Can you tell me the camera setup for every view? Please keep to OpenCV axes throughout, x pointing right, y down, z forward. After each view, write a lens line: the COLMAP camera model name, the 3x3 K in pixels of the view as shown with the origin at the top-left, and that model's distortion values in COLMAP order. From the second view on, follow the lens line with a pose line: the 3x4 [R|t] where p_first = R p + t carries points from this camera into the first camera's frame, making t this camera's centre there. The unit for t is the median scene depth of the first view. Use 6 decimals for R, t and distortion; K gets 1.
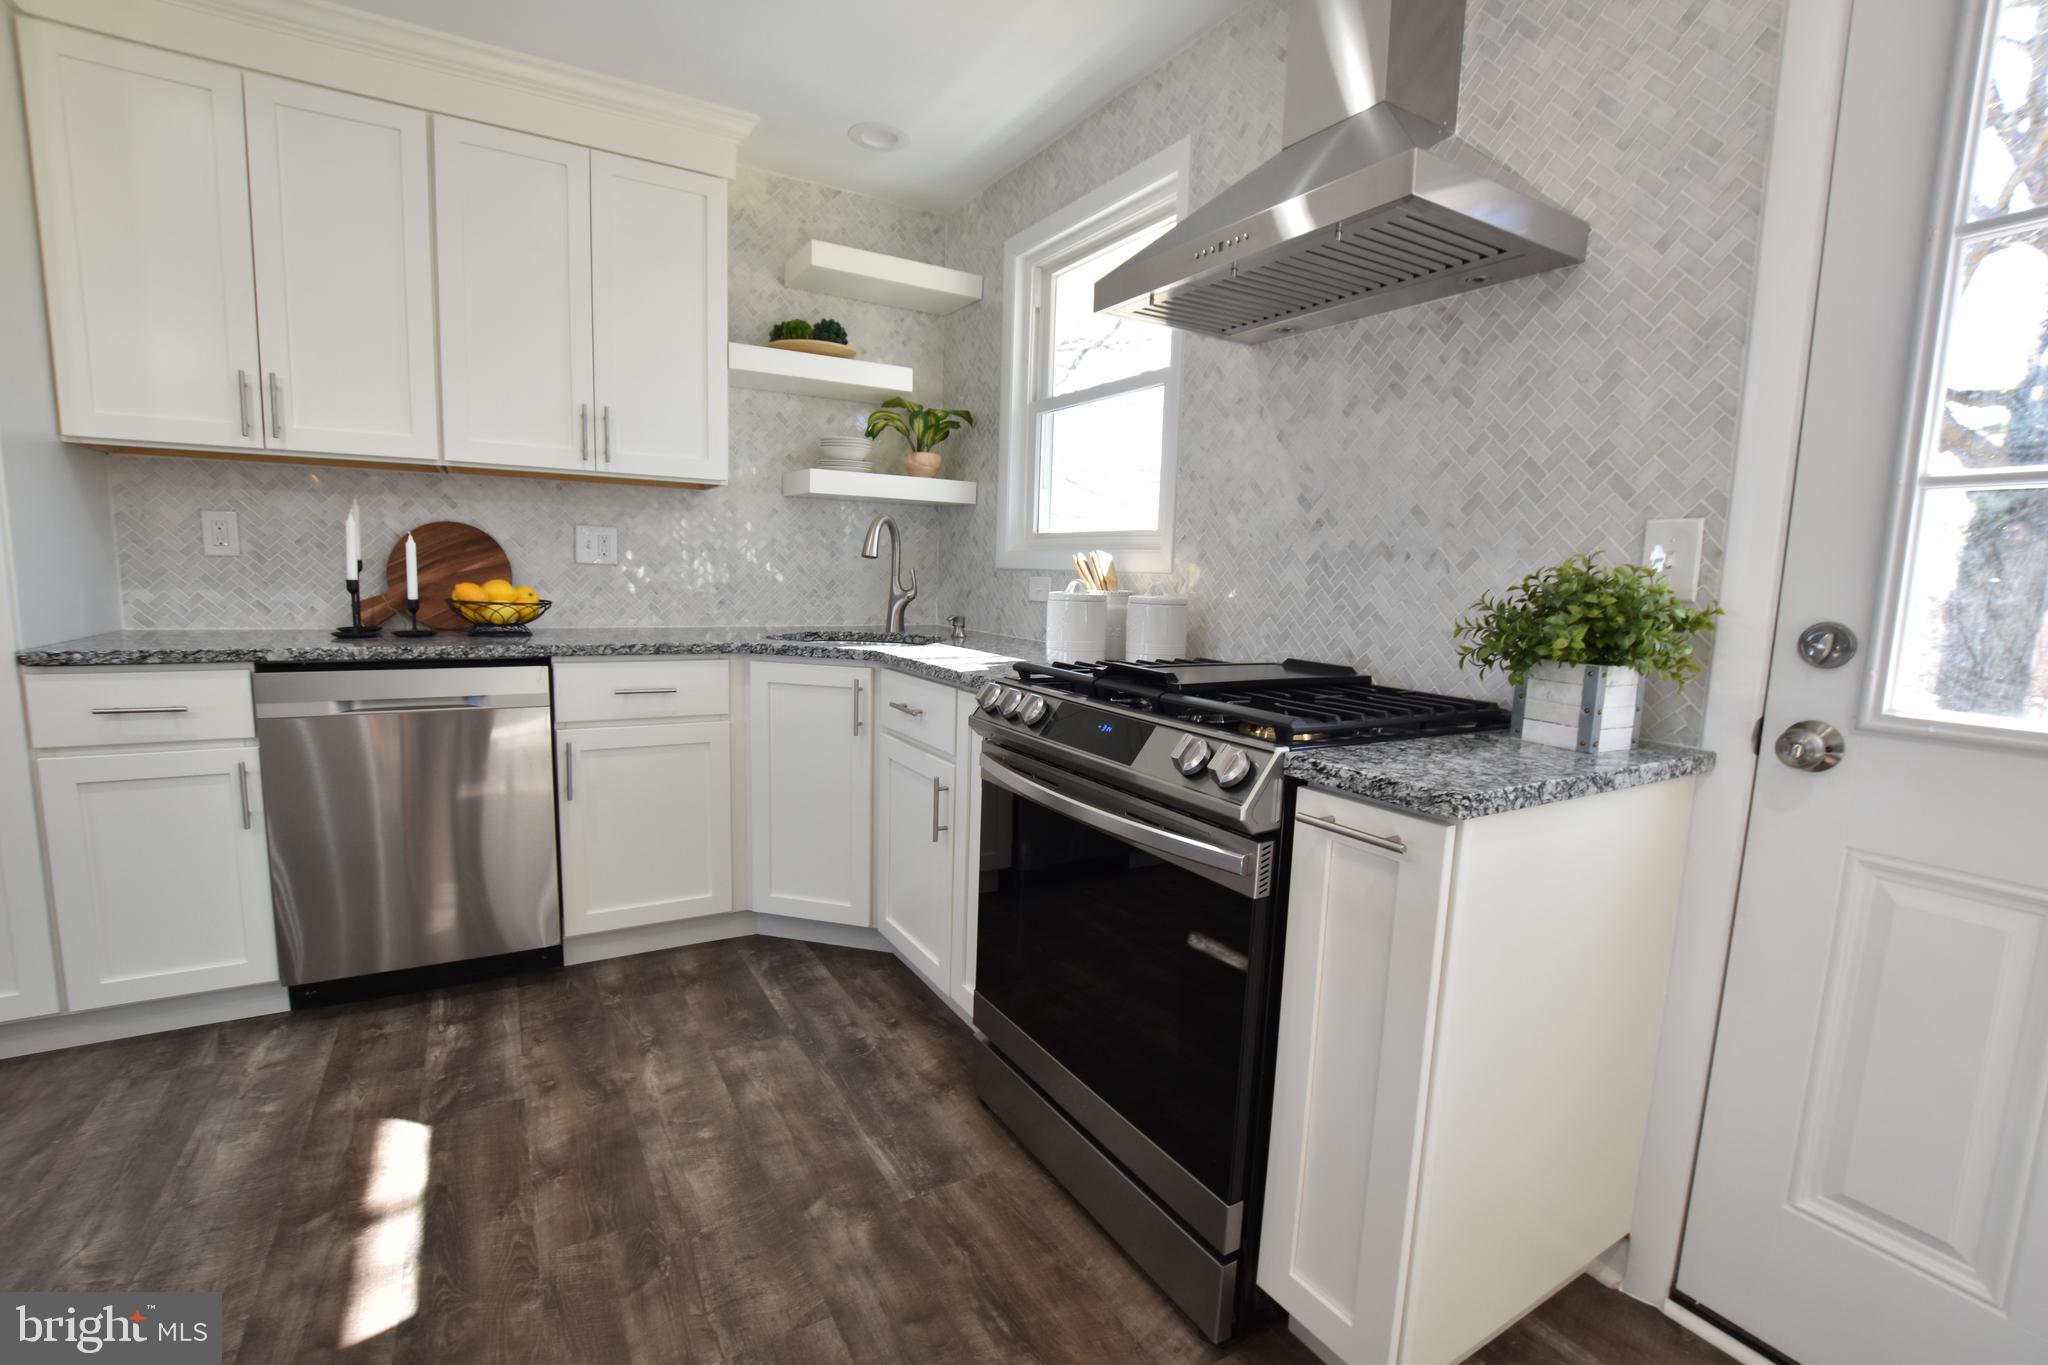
lens RADIAL K [[902.3, 0, 1011.0], [0, 902.3, 688.2], [0, 0, 1]] dist [-0.020297, 0.001021]
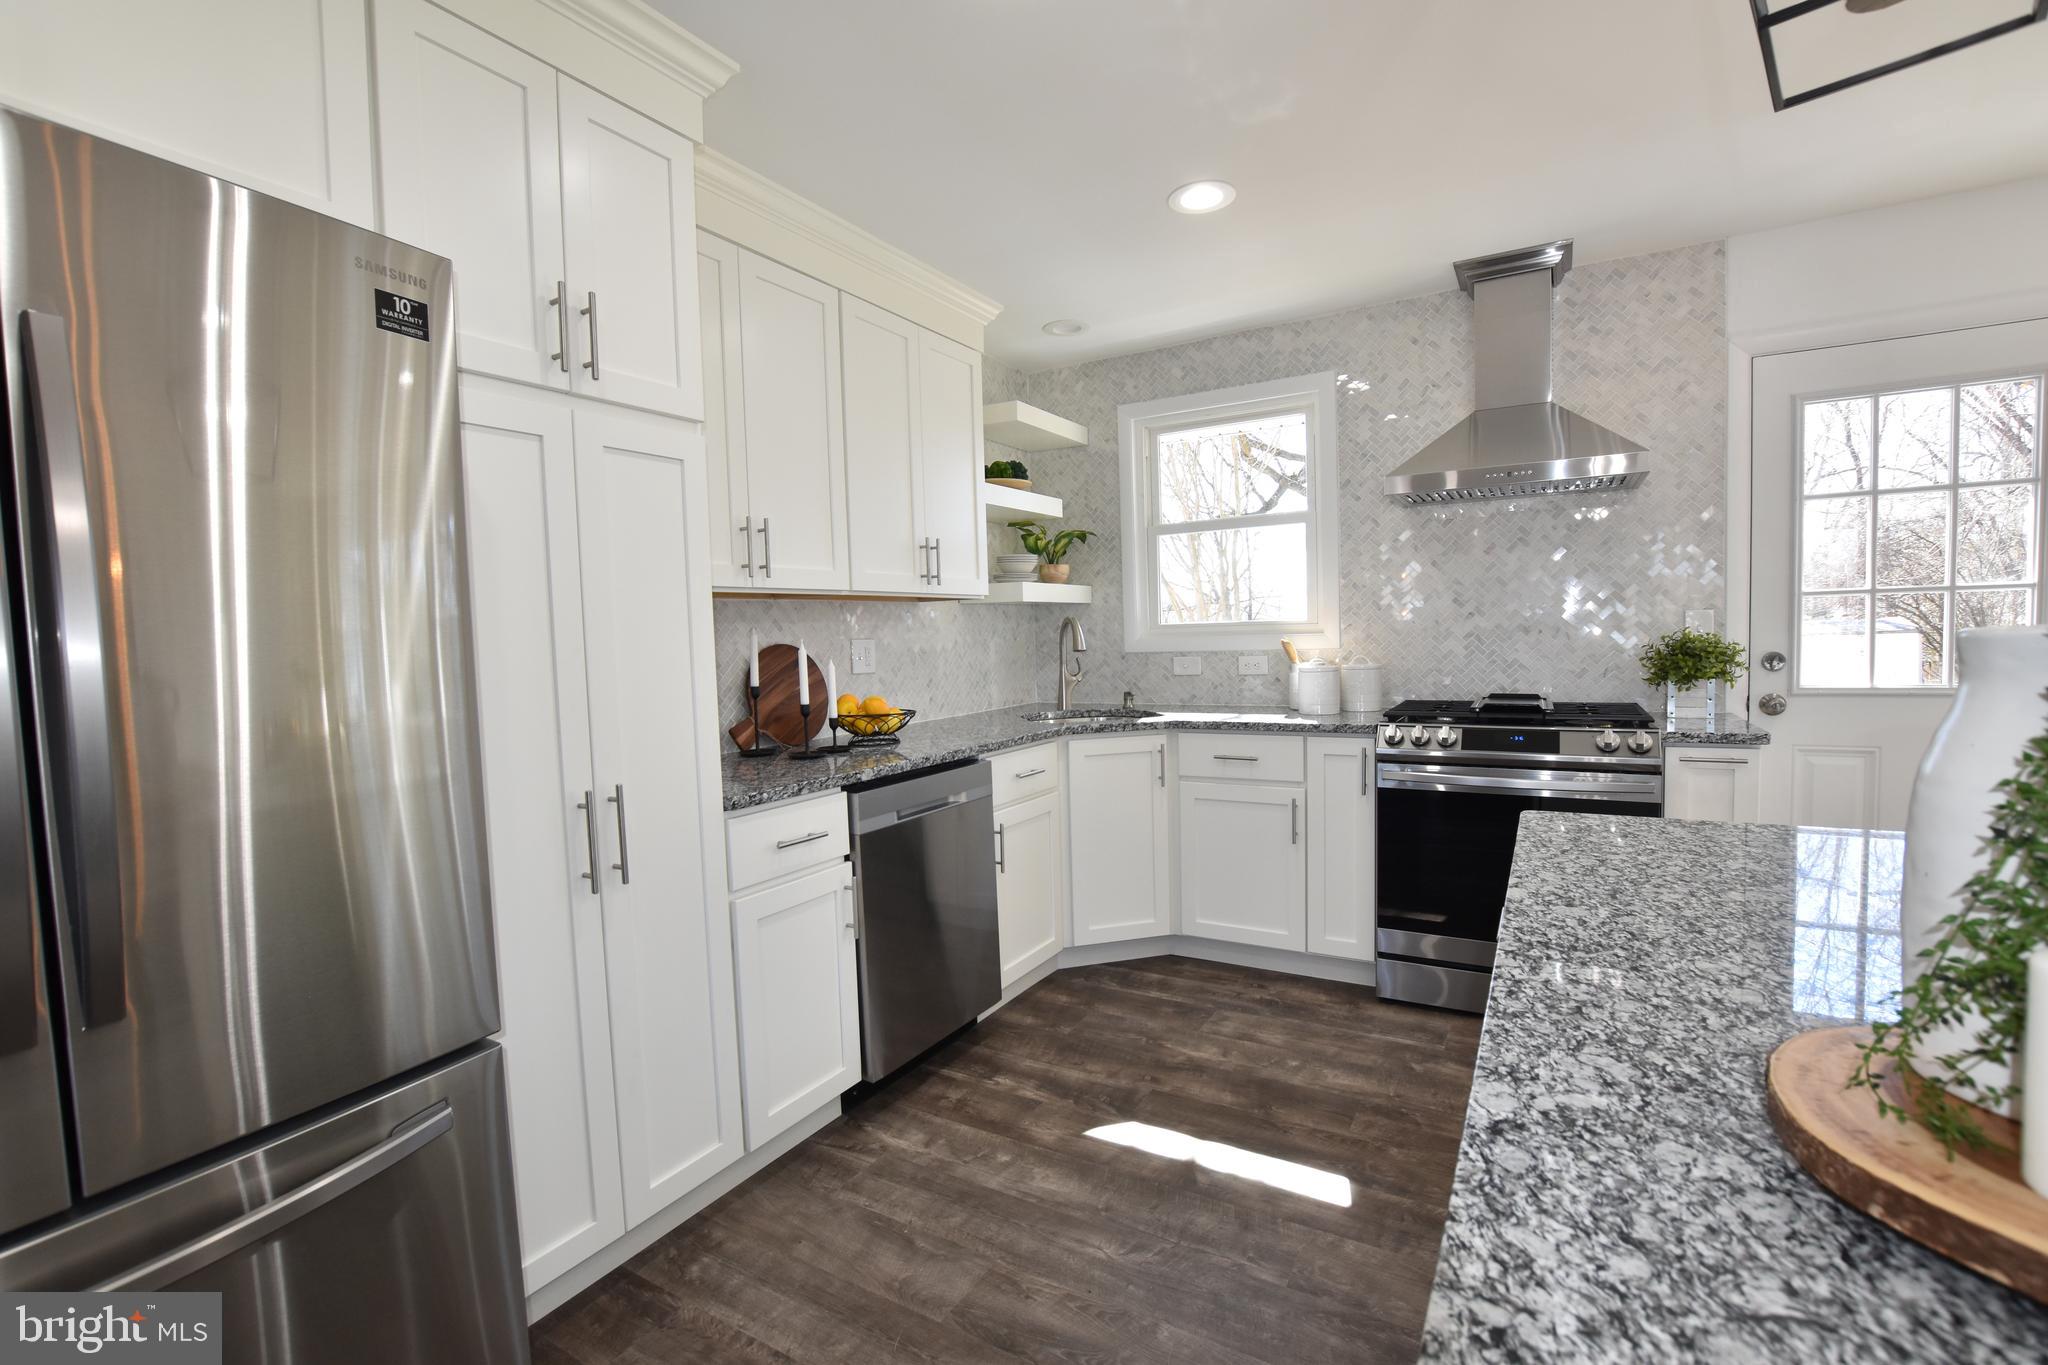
lens RADIAL K [[902.3, 0, 1020.1], [0, 902.3, 694.1], [0, 0, 1]] dist [-0.020297, 0.001021]
pose [[0.874933, -0.090750, 0.475664, -1.104309], [0.121614, 0.991980, -0.034440, -0.069888], [-0.468724, 0.087980, 0.878953, -0.078274]]
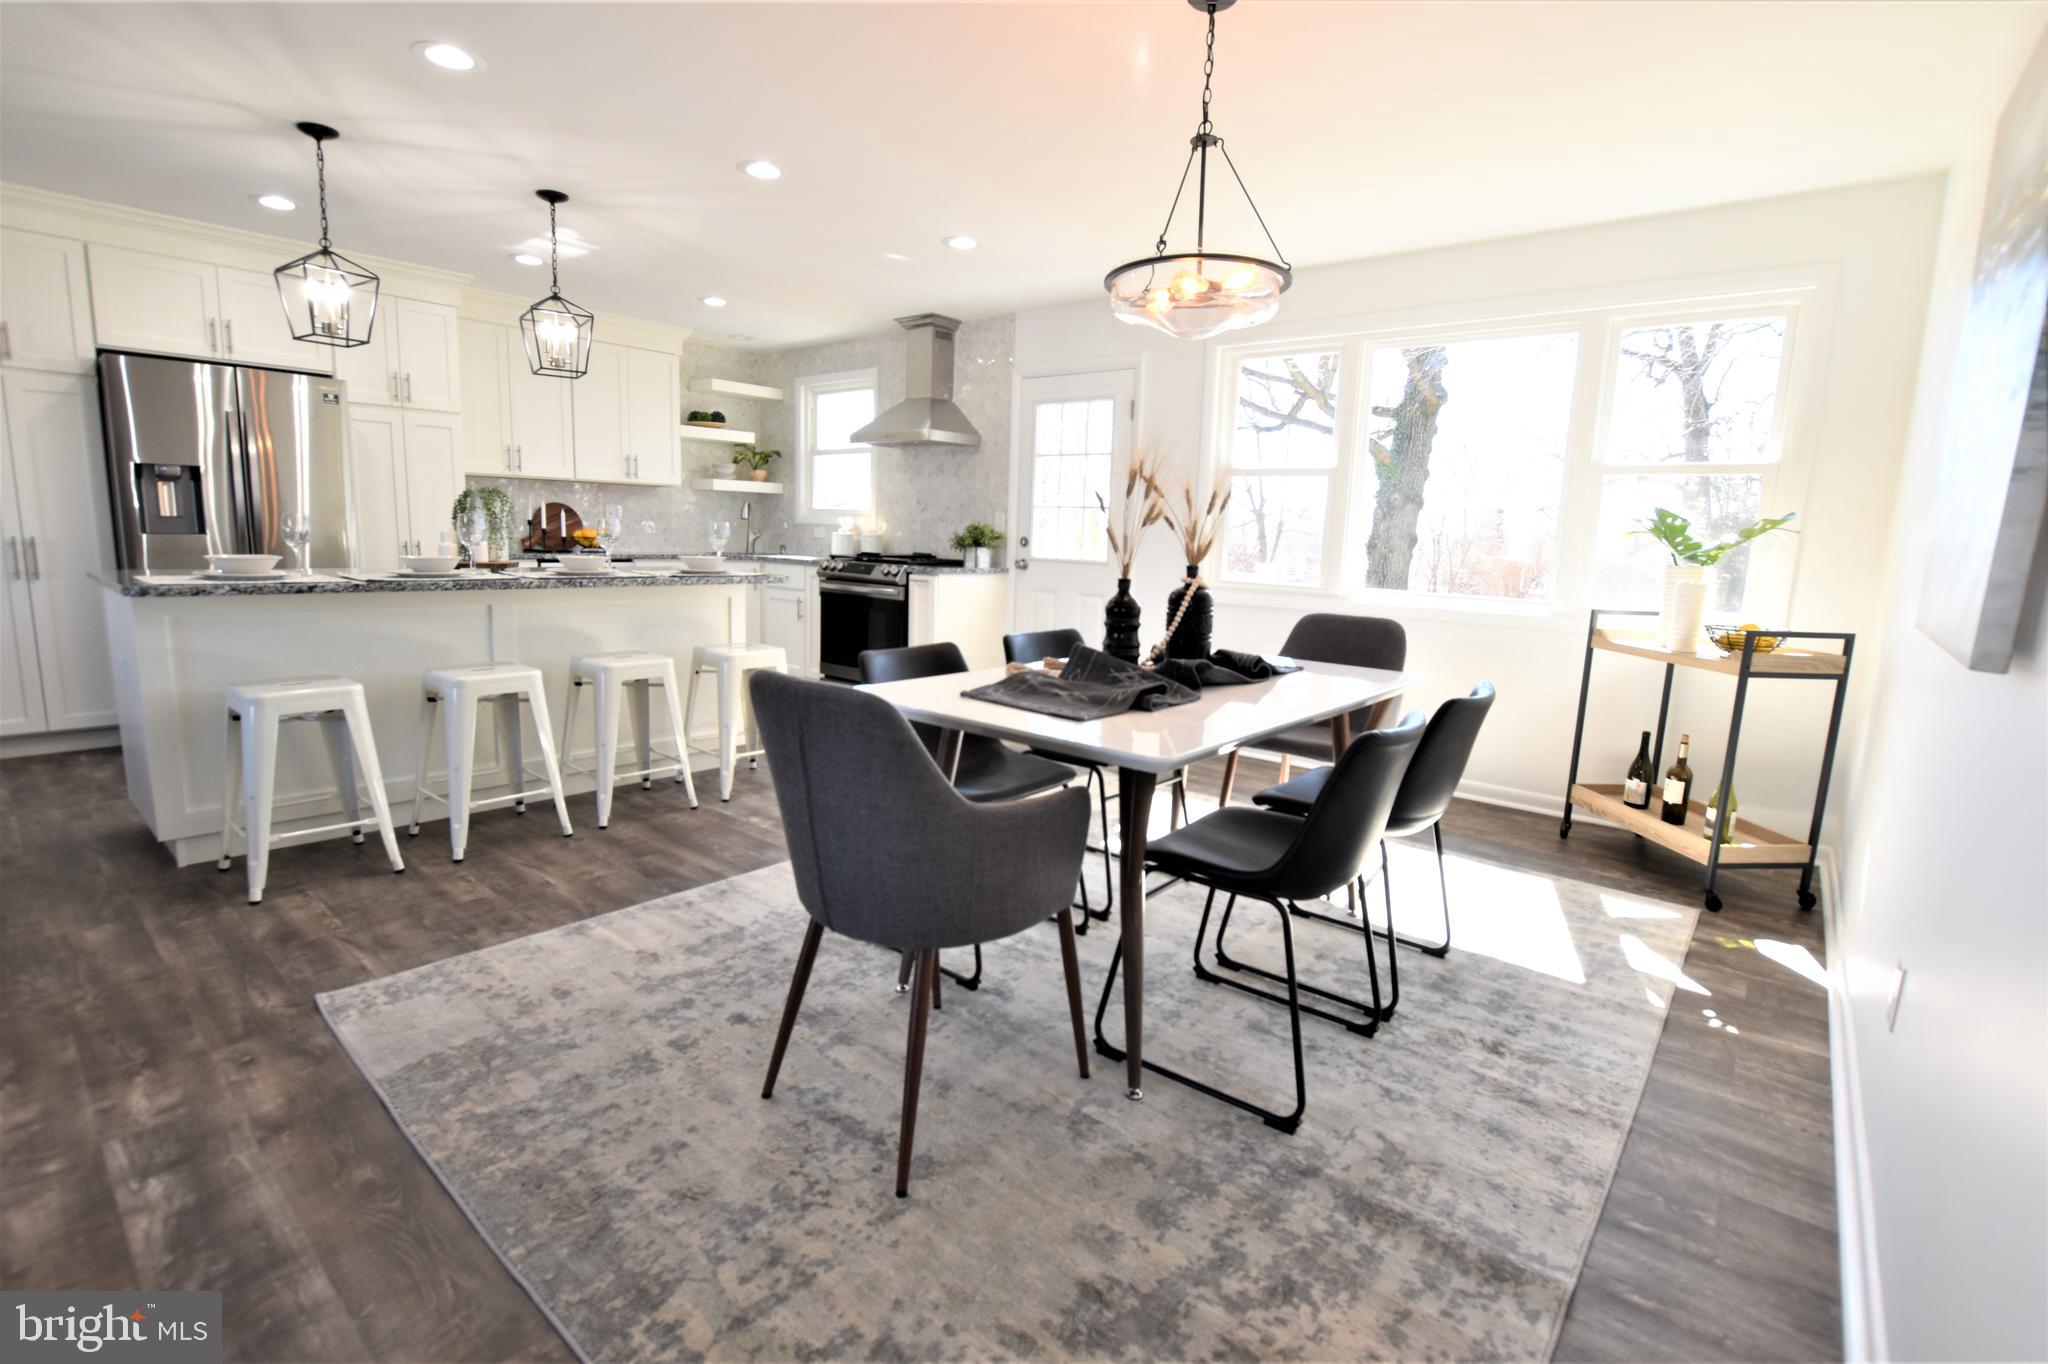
lens RADIAL K [[902.3, 0, 989.4], [0, 902.3, 676.1], [0, 0, 1]] dist [-0.020297, 0.001021]
pose [[0.949638, -0.050759, 0.309210, -0.388518], [0.038574, 0.998224, 0.045399, 0.232485], [-0.310965, -0.031185, 0.949909, -1.847889]]
